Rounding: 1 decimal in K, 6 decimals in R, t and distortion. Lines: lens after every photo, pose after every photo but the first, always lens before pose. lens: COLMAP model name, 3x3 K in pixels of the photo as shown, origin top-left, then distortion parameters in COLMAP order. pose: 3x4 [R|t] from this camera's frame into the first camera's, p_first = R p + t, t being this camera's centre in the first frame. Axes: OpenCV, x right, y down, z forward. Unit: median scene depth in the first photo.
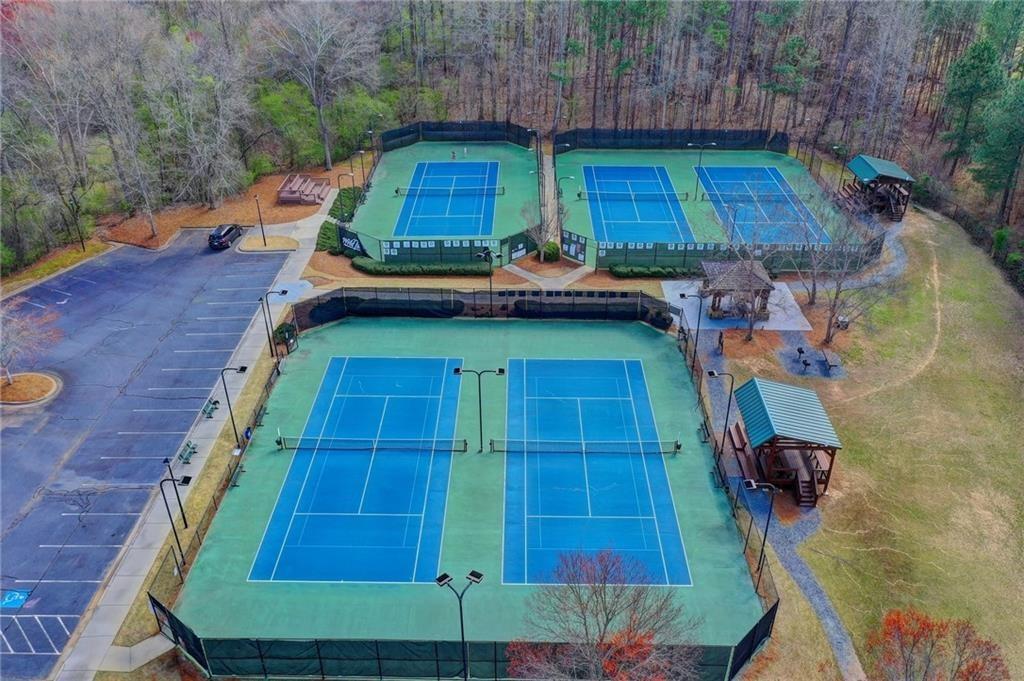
lens RADIAL K [[813.6, 0, 511.1], [0, 813.6, 341.0], [0, 0, 1]] dist [-0.002466, -0.002158]
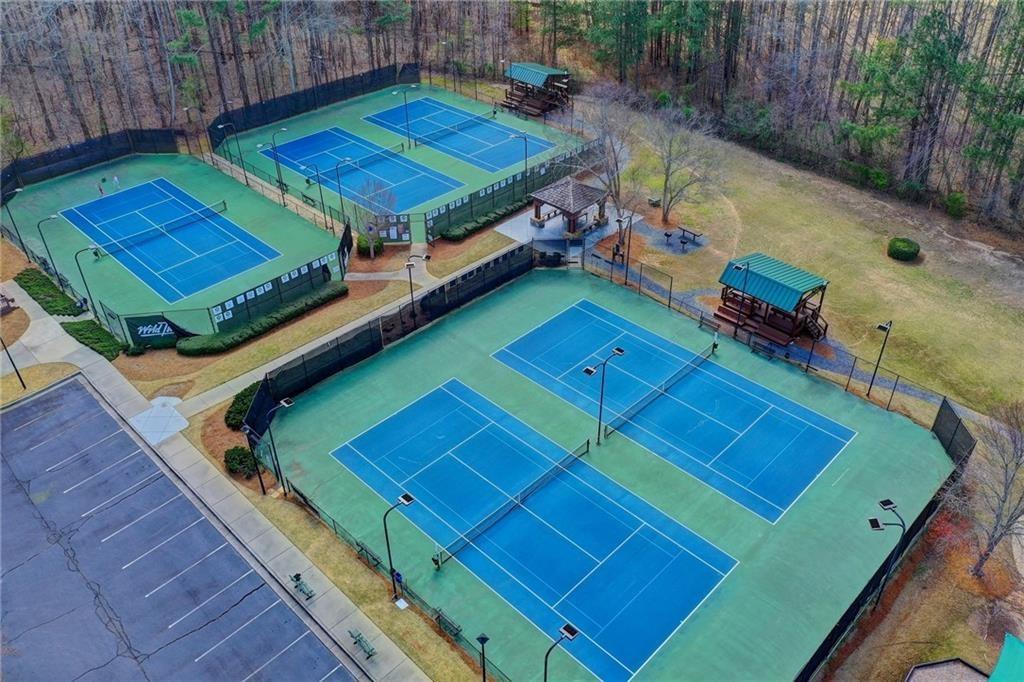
lens RADIAL K [[813.6, 0, 512.7], [0, 813.6, 338.6], [0, 0, 1]] dist [-0.002466, -0.002158]
pose [[0.683381, -0.429113, 0.590637, -0.426238], [0.386543, 0.898993, 0.205903, -0.143382], [-0.619335, 0.087596, 0.780225, 0.221534]]
